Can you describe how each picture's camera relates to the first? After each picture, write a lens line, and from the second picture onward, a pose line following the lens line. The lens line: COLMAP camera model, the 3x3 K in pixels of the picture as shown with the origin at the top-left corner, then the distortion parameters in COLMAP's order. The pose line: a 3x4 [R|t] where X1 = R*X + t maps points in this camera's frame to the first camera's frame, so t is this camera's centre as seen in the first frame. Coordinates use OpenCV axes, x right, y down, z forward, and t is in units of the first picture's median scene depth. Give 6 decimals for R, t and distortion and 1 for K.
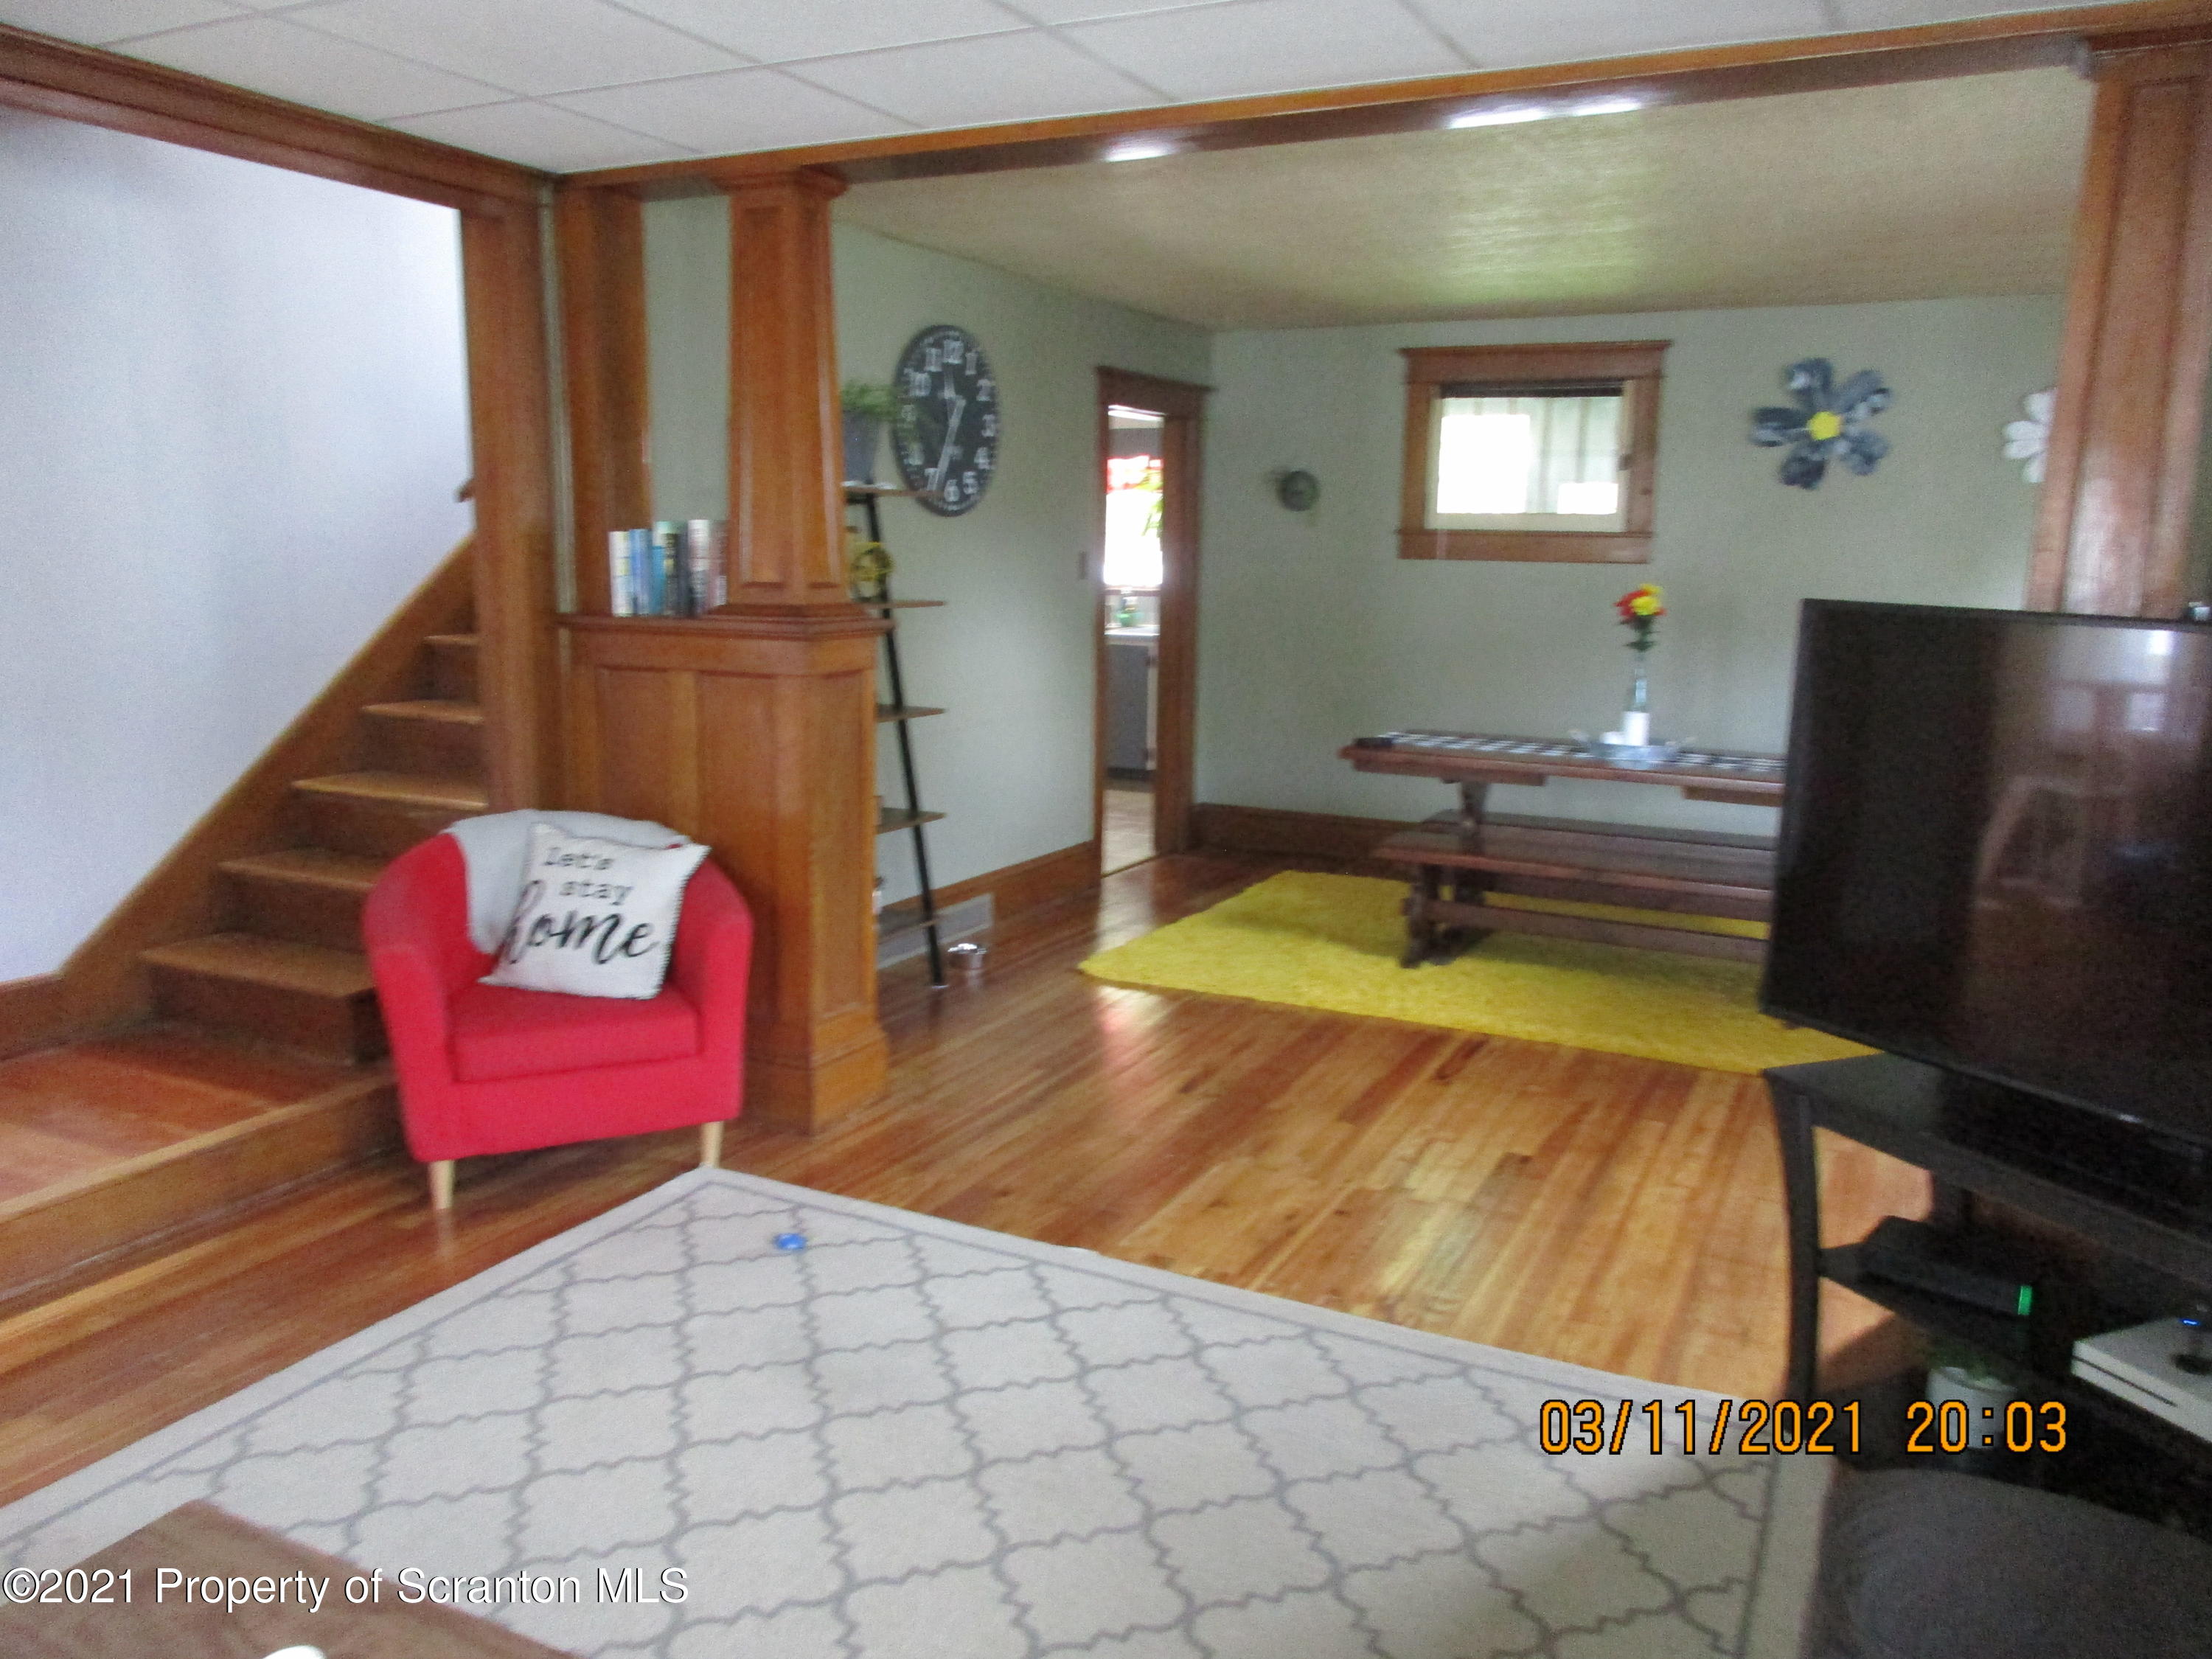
lens RADIAL K [[1653.5, 0, 1110.8], [0, 1653.5, 838.4], [0, 0, 1]] dist [-0.007757, -0.005022]
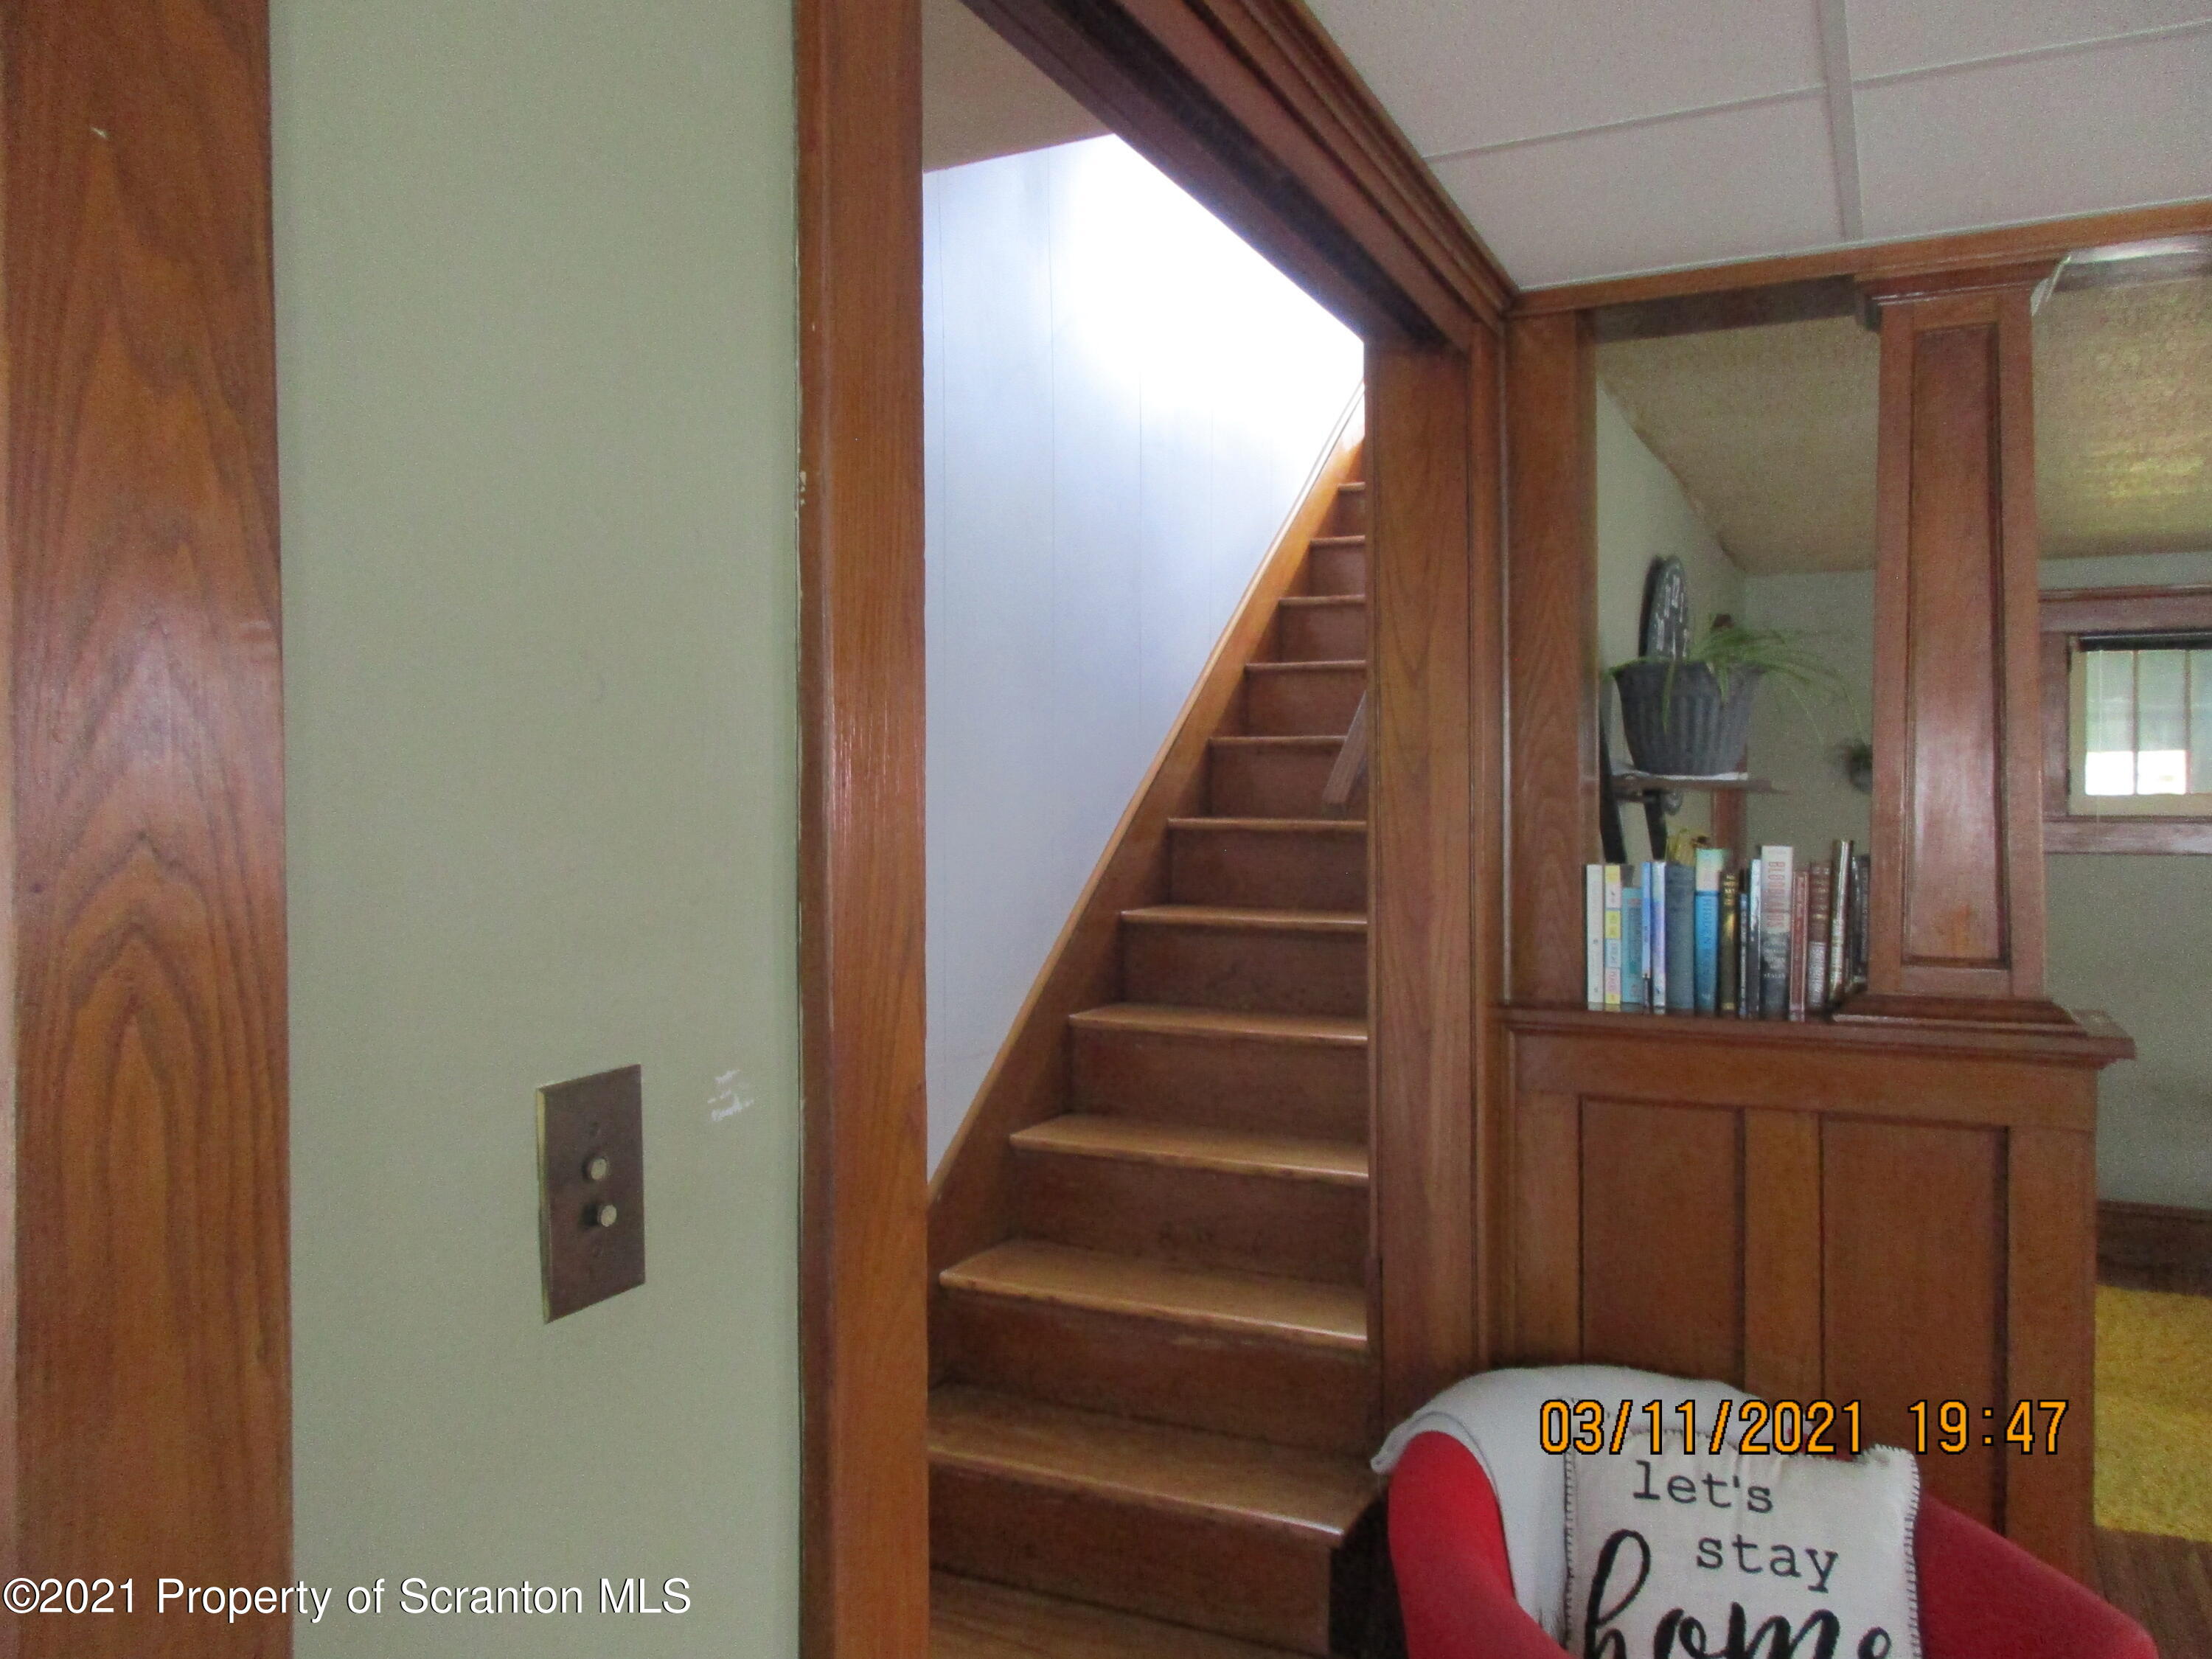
lens RADIAL K [[1653.5, 0, 1107.6], [0, 1653.5, 815.0], [0, 0, 1]] dist [-0.007757, -0.005022]
pose [[0.999821, -0.014191, 0.012524, -0.496811], [0.016135, 0.984952, -0.172072, -0.107843], [-0.009894, 0.172243, 0.985005, 0.425344]]
